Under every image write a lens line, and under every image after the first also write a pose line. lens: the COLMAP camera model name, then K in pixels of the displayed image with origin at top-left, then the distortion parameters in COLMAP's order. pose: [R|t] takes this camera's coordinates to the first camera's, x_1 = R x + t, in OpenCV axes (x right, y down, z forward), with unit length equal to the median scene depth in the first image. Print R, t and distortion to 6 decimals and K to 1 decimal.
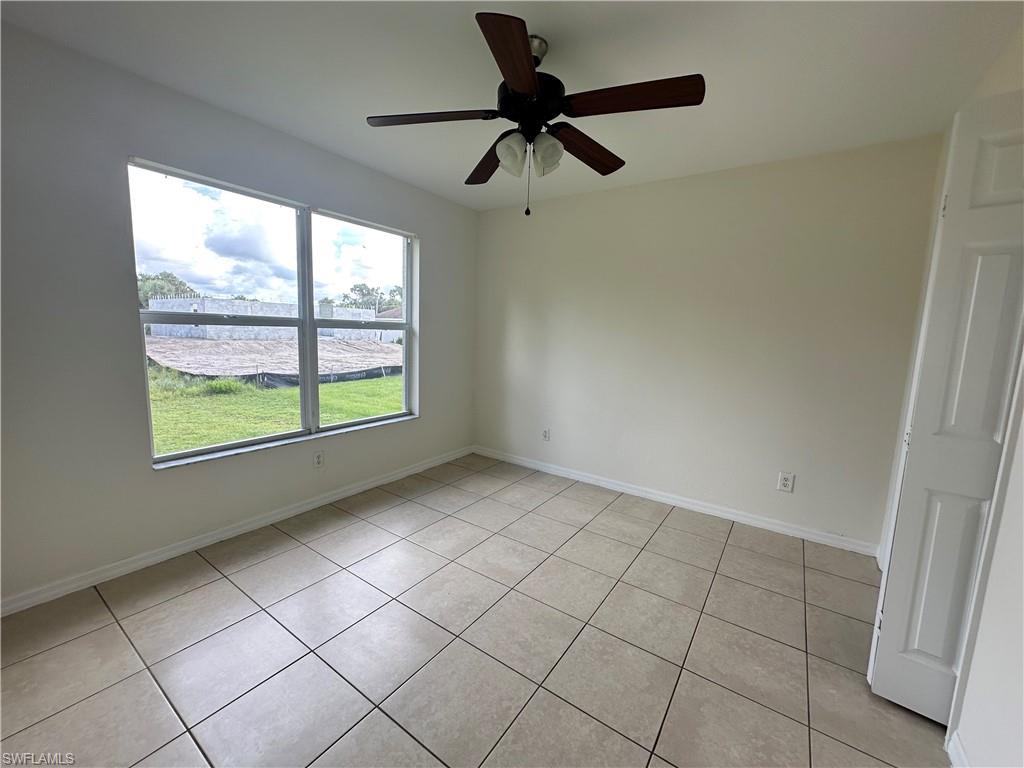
lens RADIAL K [[411.2, 0, 511.8], [0, 411.2, 382.4], [0, 0, 1]] dist [0.001092, 0.000027]
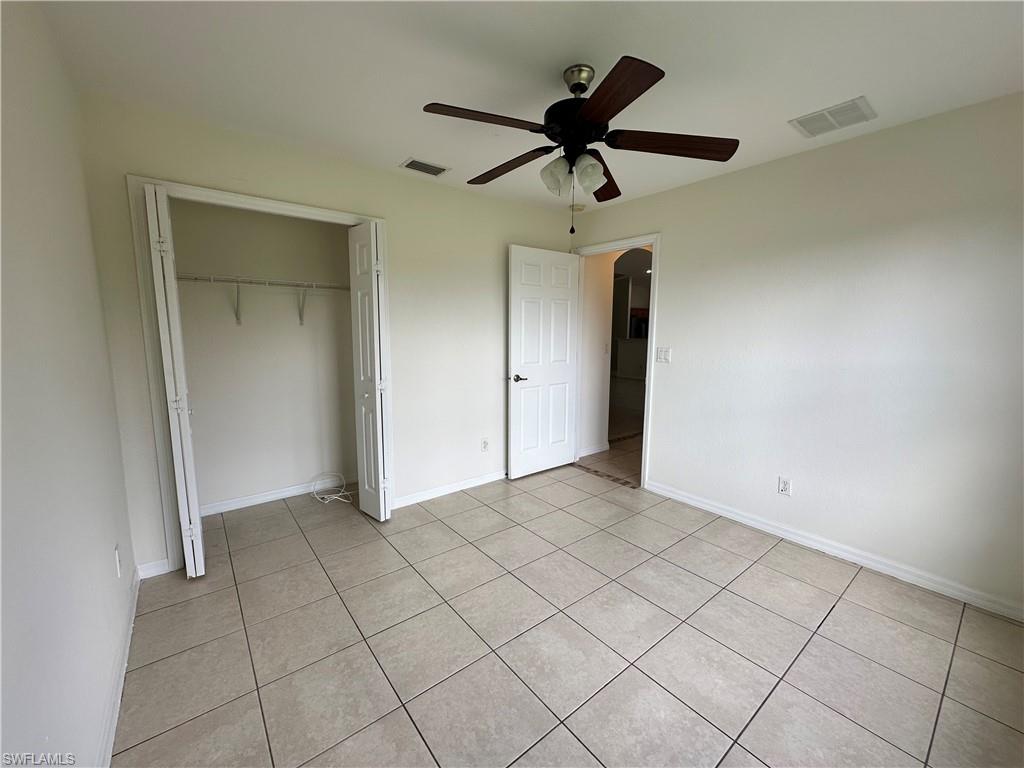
lens RADIAL K [[411.2, 0, 511.8], [0, 411.2, 382.4], [0, 0, 1]] dist [0.001092, 0.000027]
pose [[-0.957639, -0.078146, 0.277167, -0.119305], [-0.005406, 0.967186, 0.254014, -0.272380], [-0.287922, 0.241755, -0.926637, 1.881349]]
